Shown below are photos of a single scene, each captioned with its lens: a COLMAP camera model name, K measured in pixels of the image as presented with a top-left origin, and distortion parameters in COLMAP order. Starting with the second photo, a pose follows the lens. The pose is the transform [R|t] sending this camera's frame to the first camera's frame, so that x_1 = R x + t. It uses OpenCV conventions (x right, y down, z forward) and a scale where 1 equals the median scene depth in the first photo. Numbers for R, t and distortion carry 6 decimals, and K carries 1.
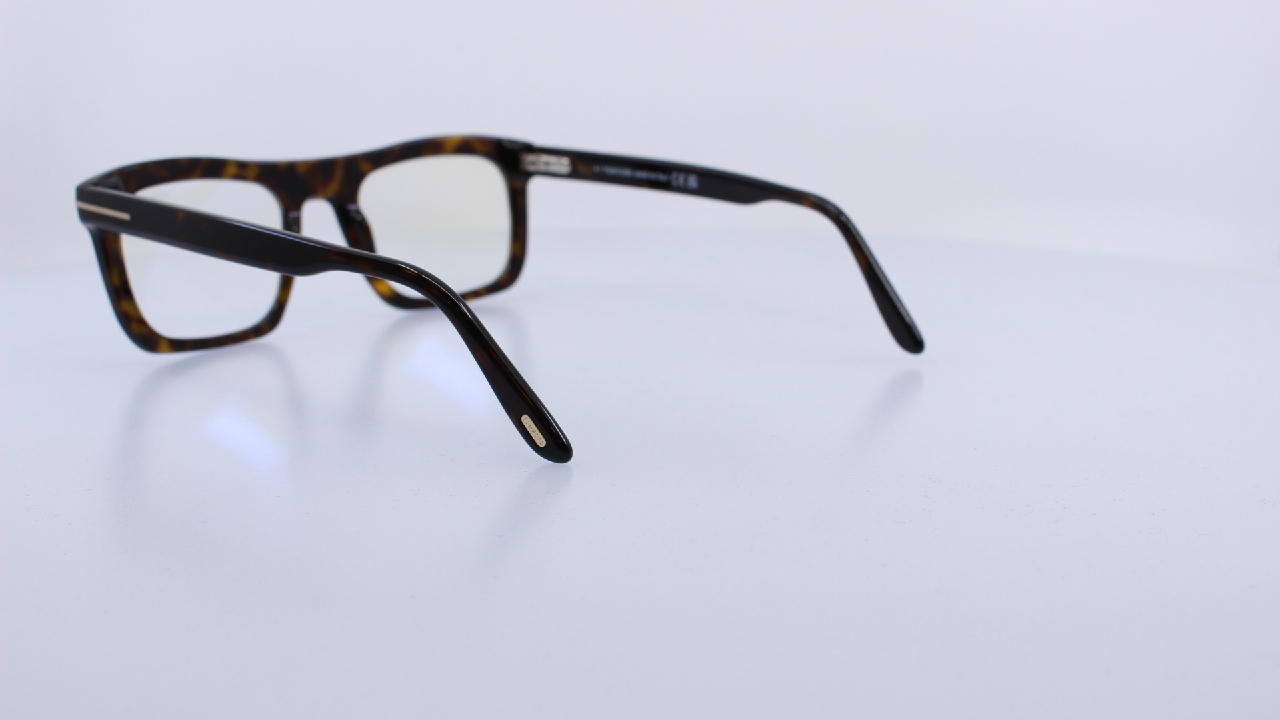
lens RADIAL K [[1645.1, 0, 640.0], [0, 1645.1, 360.0], [0, 0, 1]] dist [-0.136925, 0.027538]
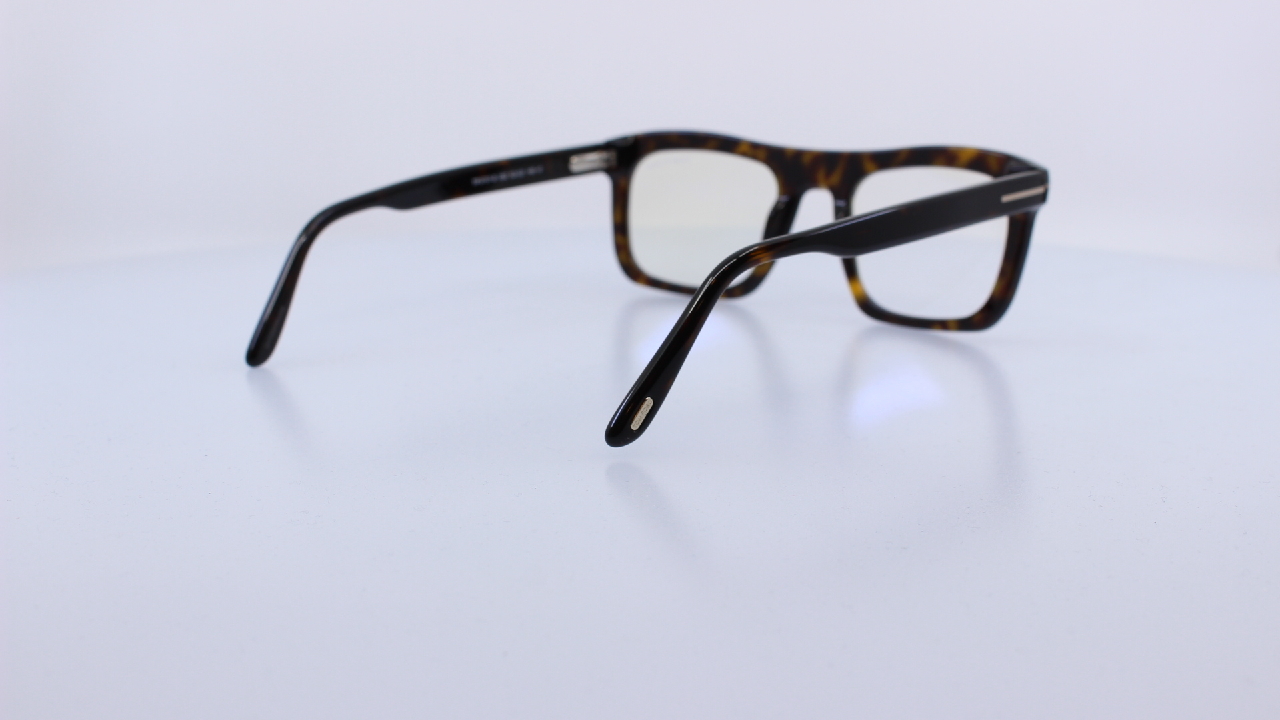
lens RADIAL K [[1645.1, 0, 640.0], [0, 1645.1, 360.0], [0, 0, 1]] dist [-0.136925, 0.027538]
pose [[0.005105, 0.200996, -0.979579, 0.828984], [-0.211650, 0.957616, 0.195387, -0.171591], [0.977332, 0.206331, 0.047430, 0.851222]]
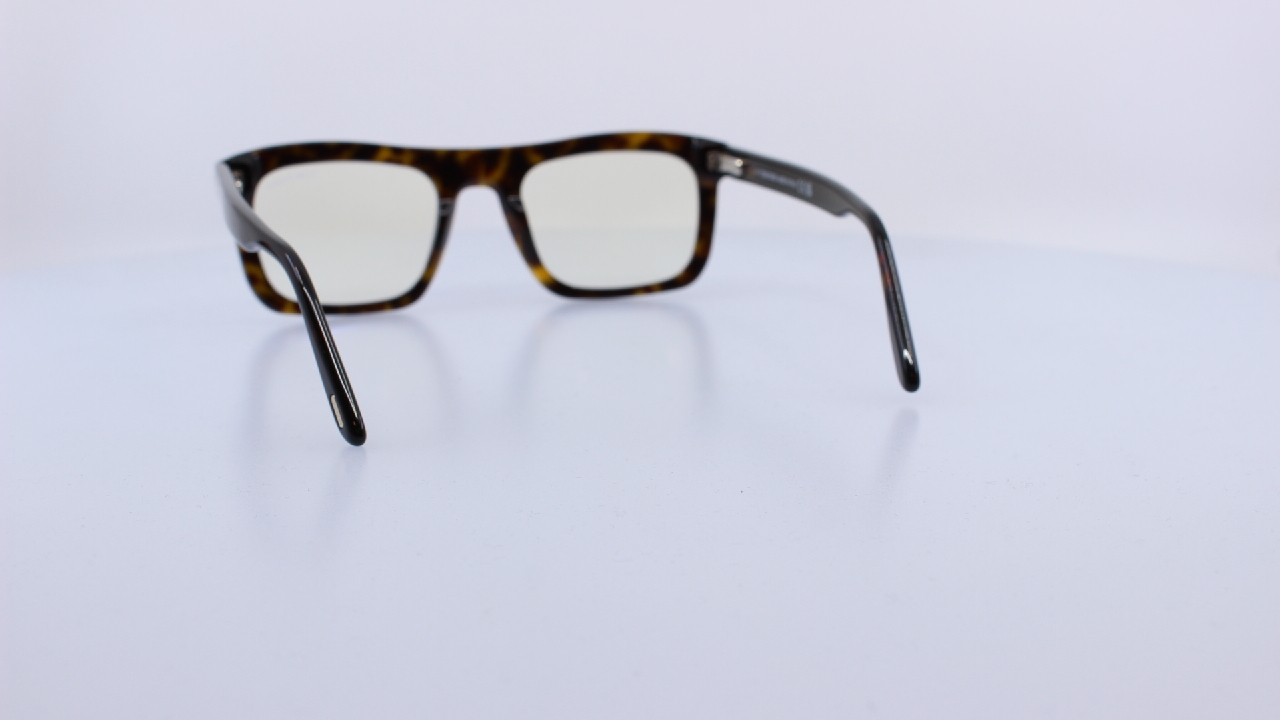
lens RADIAL K [[1645.1, 0, 640.0], [0, 1645.1, 360.0], [0, 0, 1]] dist [-0.136925, 0.027538]
pose [[0.864148, 0.105027, -0.492157, 0.426111], [-0.103148, 0.994181, 0.031050, -0.029303], [0.492554, 0.023933, 0.869953, 0.122127]]
